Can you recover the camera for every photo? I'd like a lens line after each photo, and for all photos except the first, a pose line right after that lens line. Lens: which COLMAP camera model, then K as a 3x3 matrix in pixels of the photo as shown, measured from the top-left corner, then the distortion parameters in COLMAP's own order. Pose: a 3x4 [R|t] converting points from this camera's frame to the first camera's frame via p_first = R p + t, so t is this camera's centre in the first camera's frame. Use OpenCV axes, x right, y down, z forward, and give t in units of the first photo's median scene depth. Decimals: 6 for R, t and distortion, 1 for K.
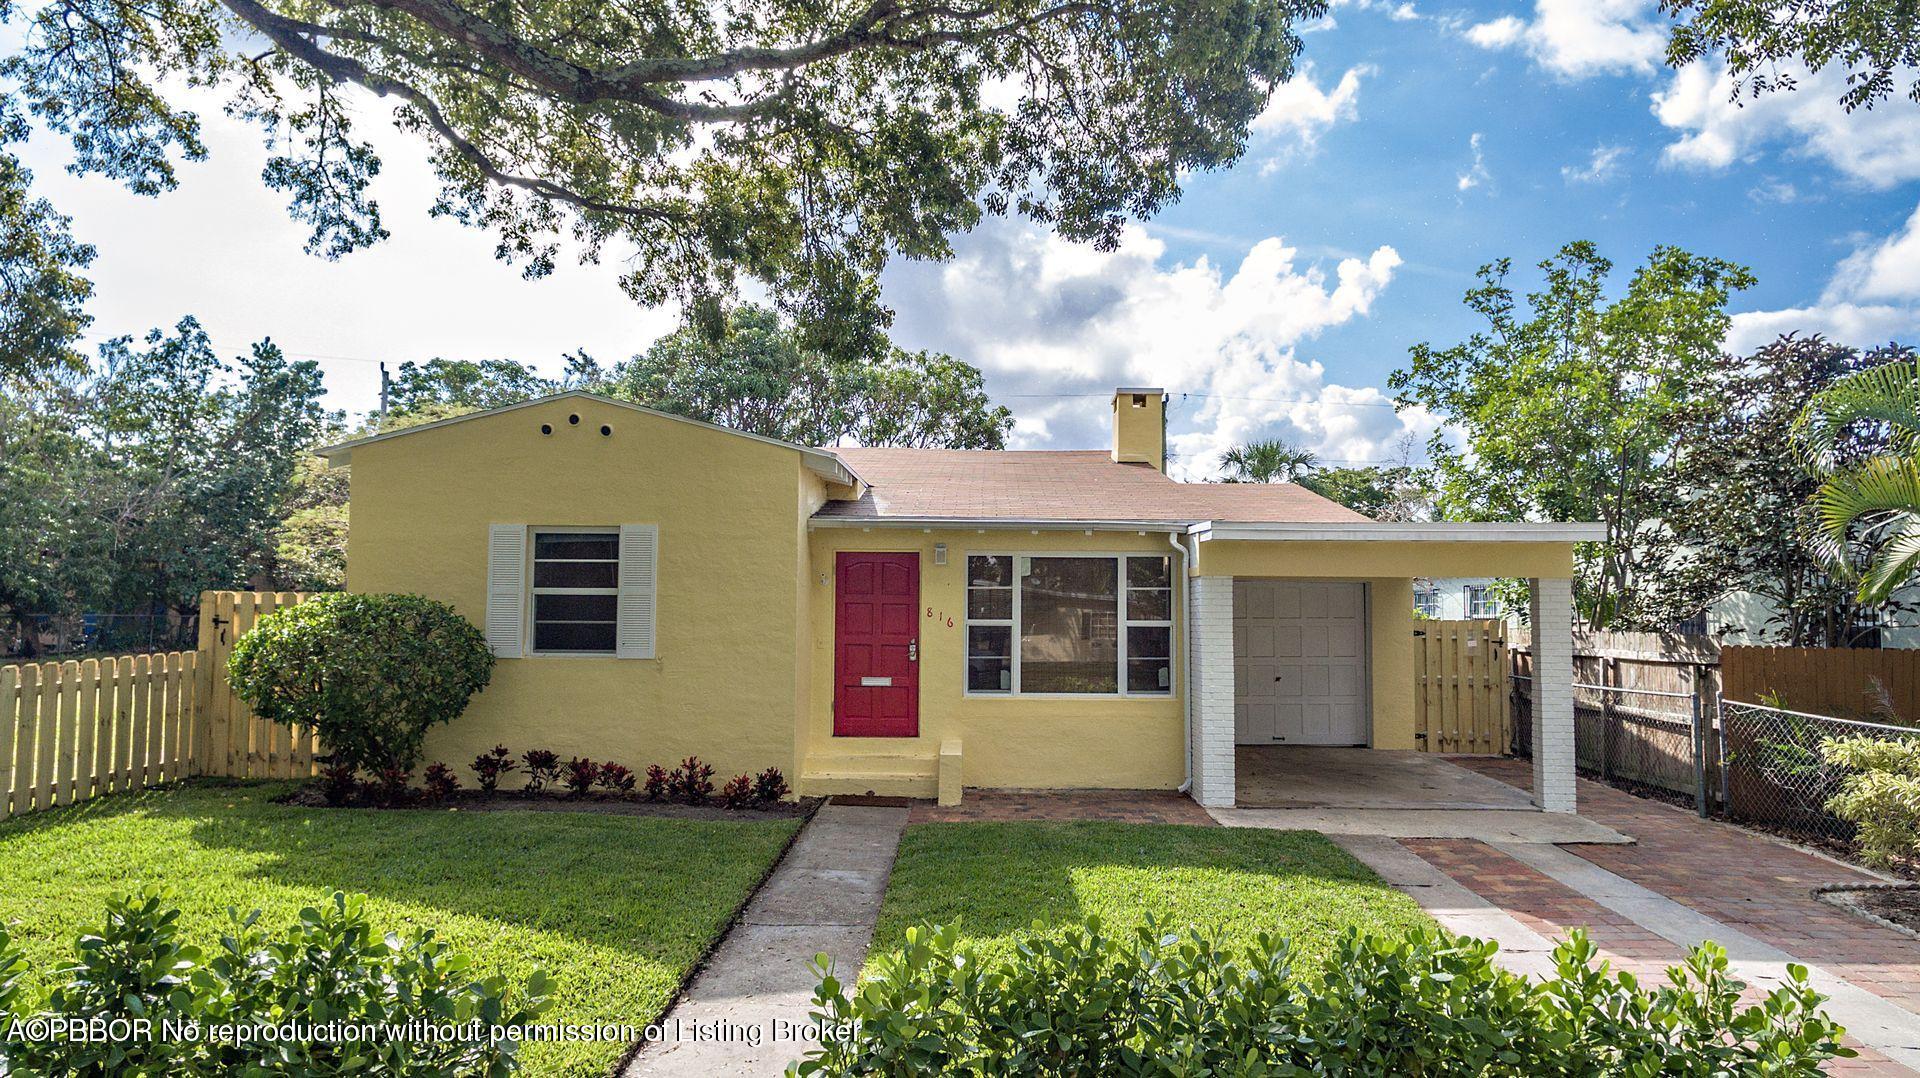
lens RADIAL K [[1134.6, 0, 960.0], [0, 1134.6, 539.0], [0, 0, 1]] dist [0.000315, -0.000728]
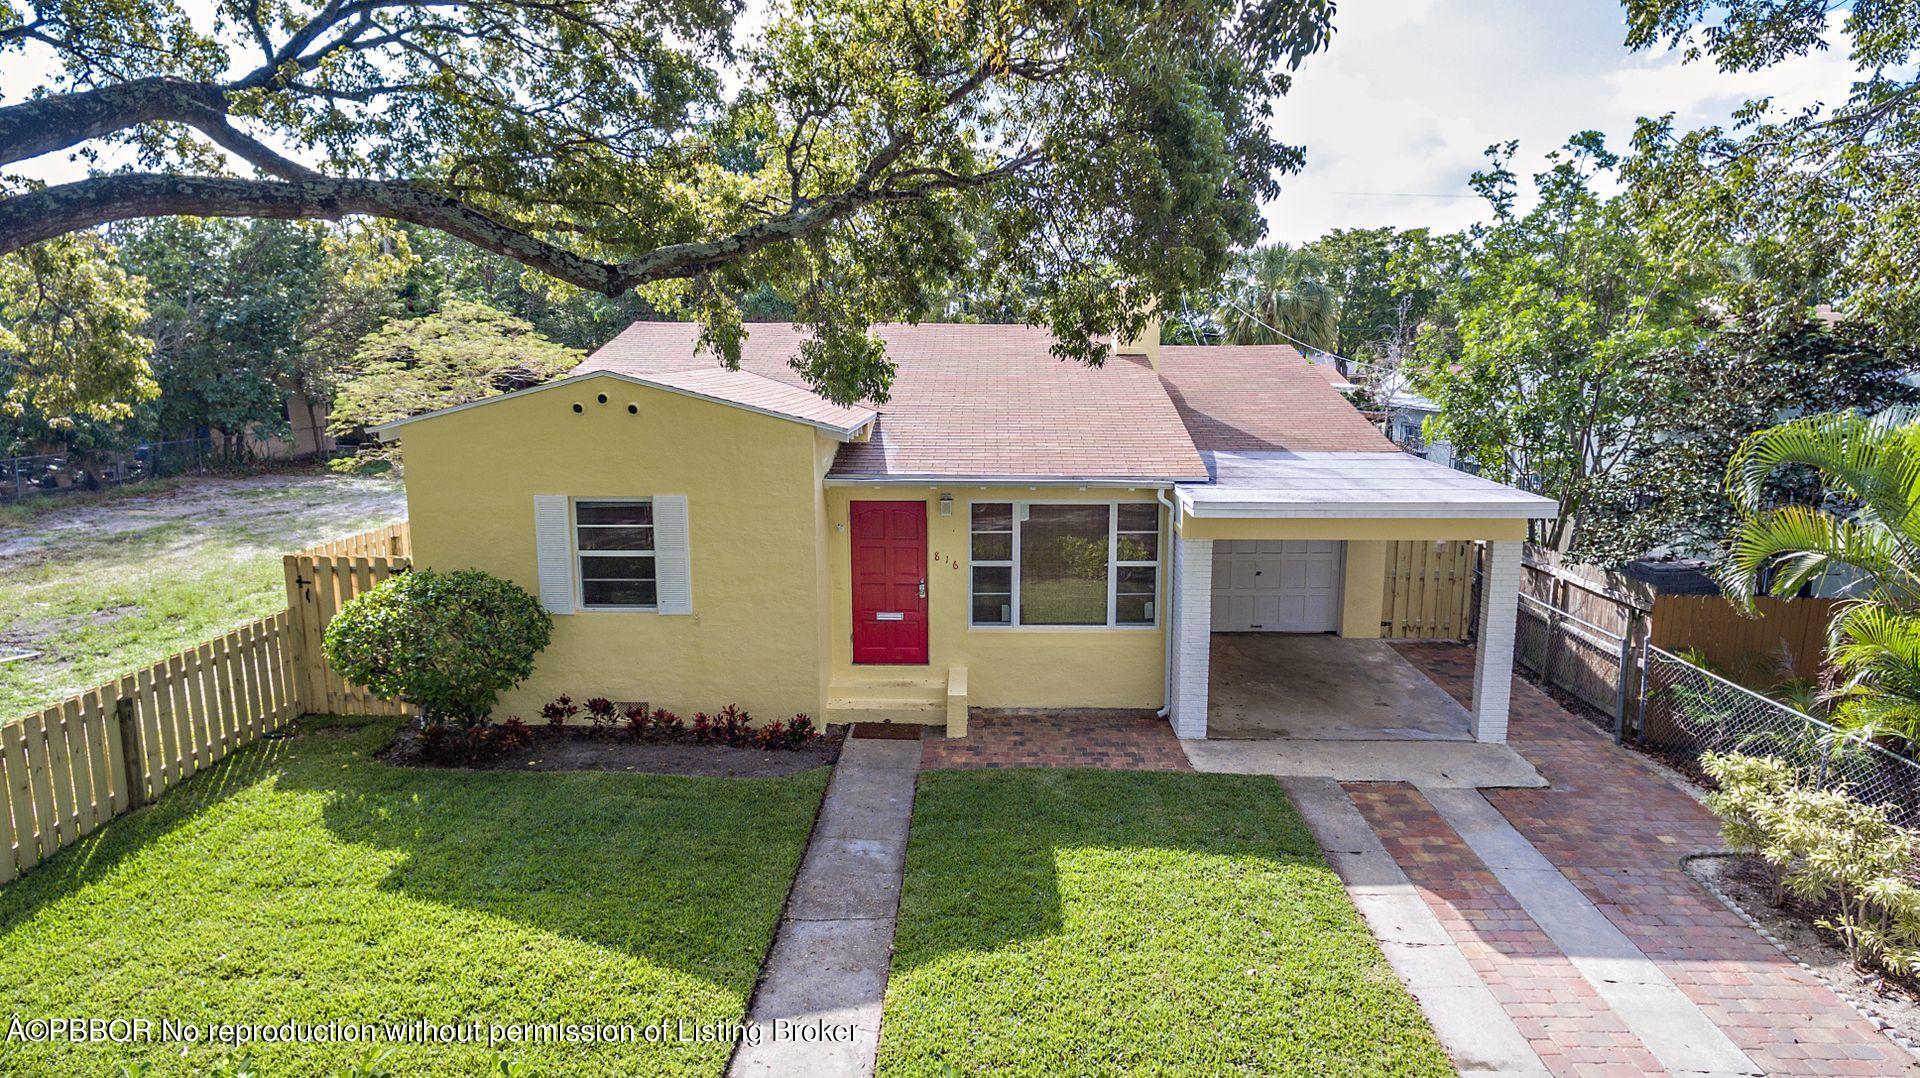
lens RADIAL K [[1118.5, 0, 949.9], [0, 1118.5, 542.5], [0, 0, 1]] dist [-0.002311, -0.000065]
pose [[0.999815, -0.007829, -0.017576, 0.005378], [0.011671, 0.972998, 0.230520, -0.211817], [0.015297, -0.230682, 0.972909, -0.053736]]
